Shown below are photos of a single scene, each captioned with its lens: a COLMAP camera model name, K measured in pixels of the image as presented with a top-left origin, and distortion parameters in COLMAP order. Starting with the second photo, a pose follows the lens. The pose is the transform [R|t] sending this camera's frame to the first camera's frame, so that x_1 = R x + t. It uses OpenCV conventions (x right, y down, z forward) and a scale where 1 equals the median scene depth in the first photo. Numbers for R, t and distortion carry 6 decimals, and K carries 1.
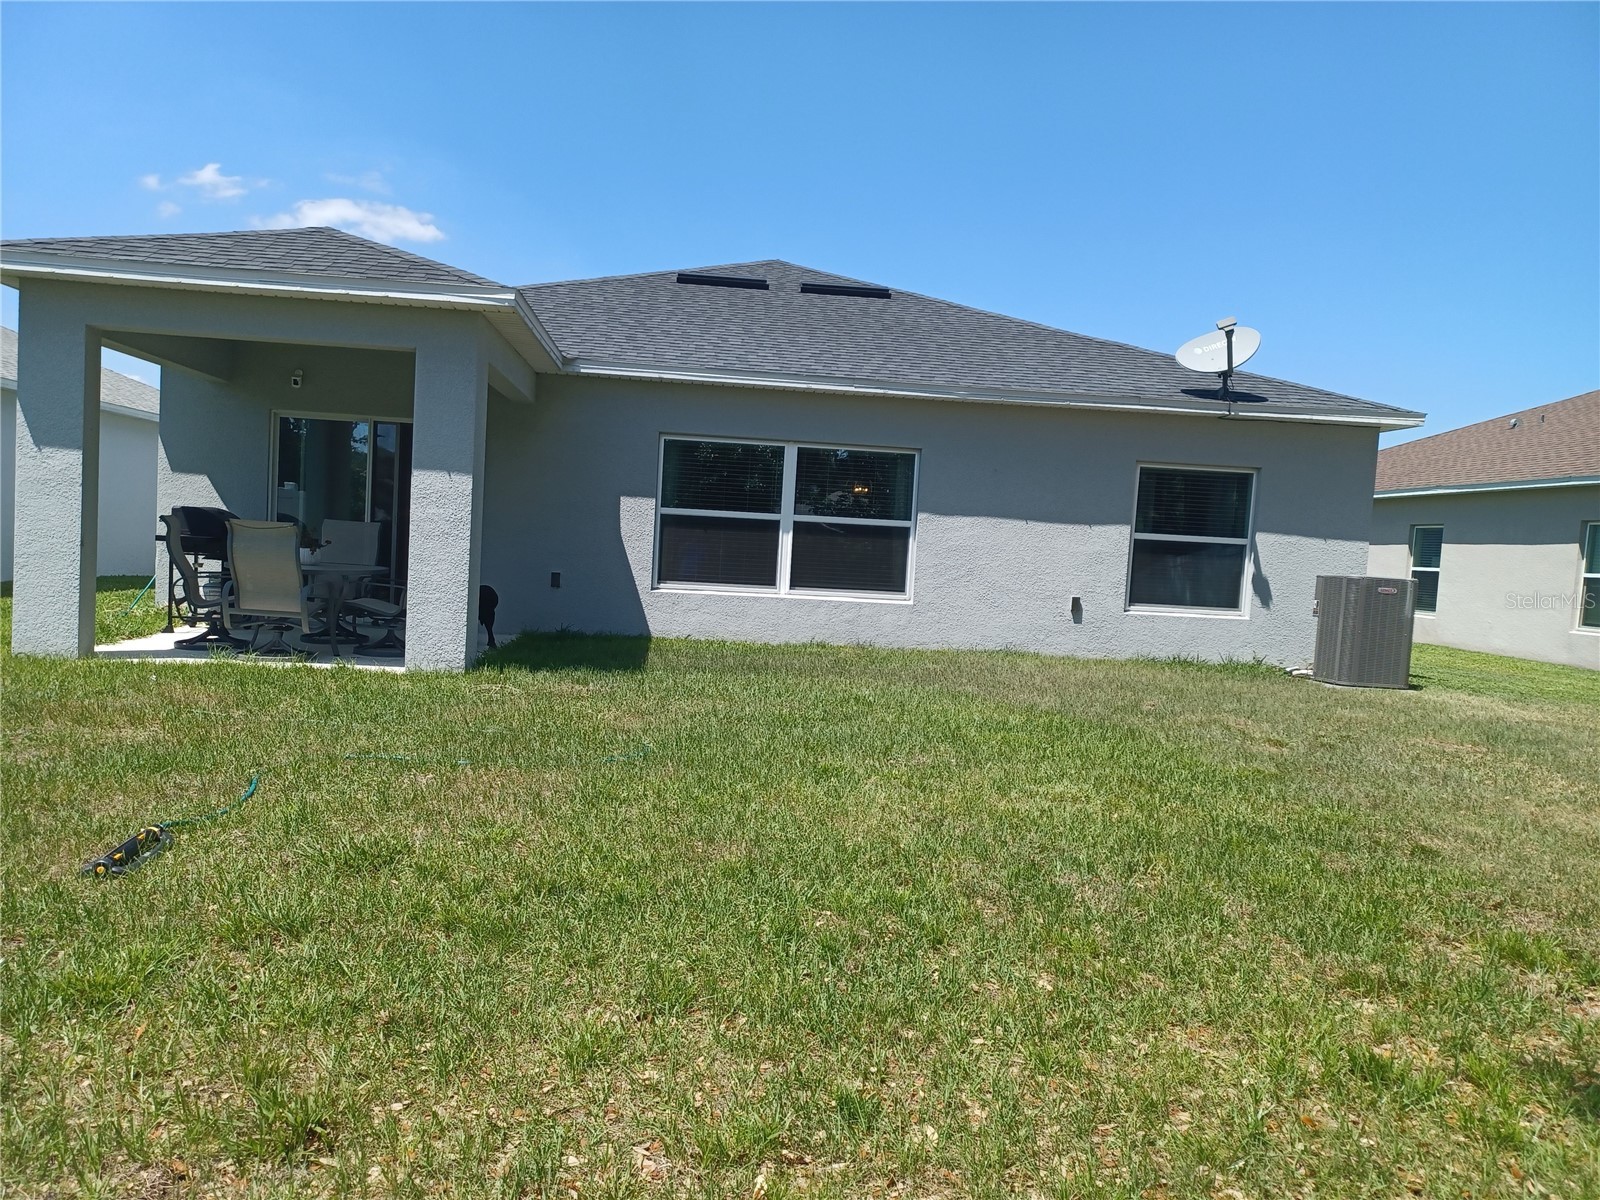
lens RADIAL K [[1158.5, 0, 802.8], [0, 1158.5, 584.4], [0, 0, 1]] dist [0.087686, -0.095281]
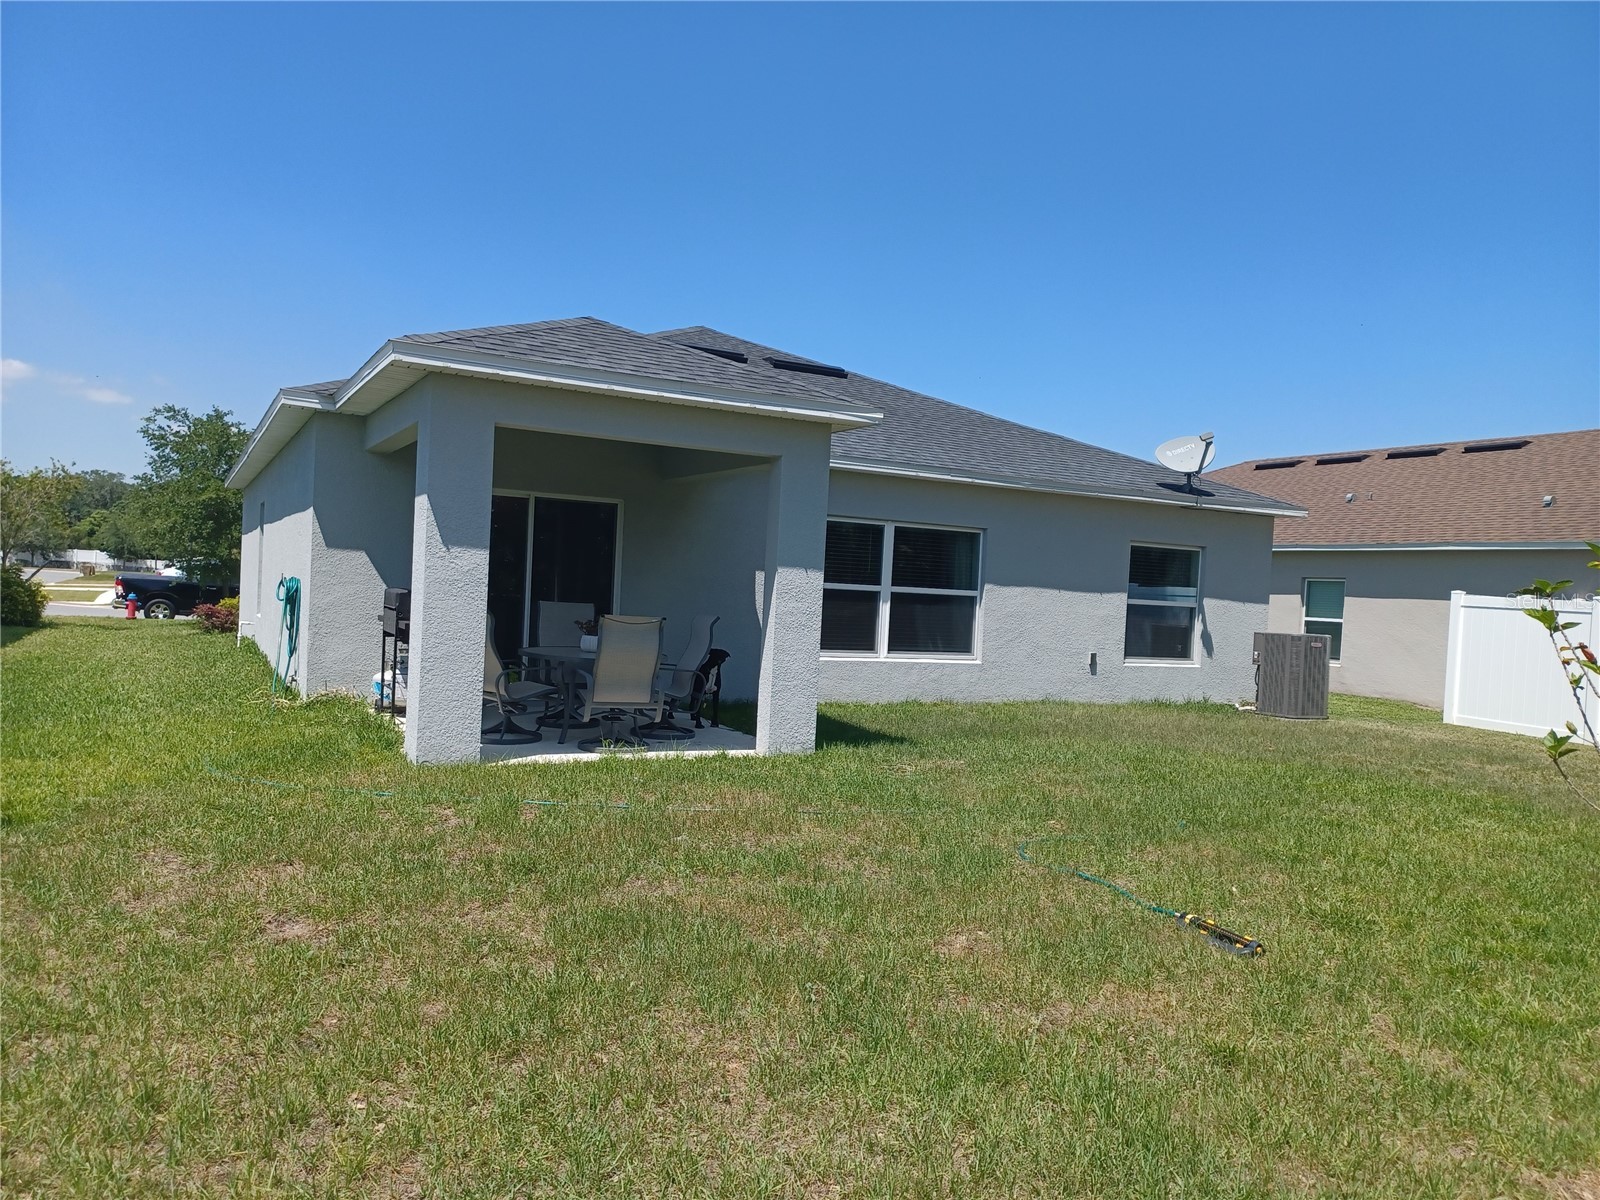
lens RADIAL K [[1158.5, 0, 802.8], [0, 1158.5, 584.4], [0, 0, 1]] dist [0.087686, -0.095281]
pose [[0.923880, -0.003396, 0.382667, -0.507181], [0.008888, 0.999881, -0.012586, -0.048222], [-0.382579, 0.015029, 0.923801, 0.001184]]
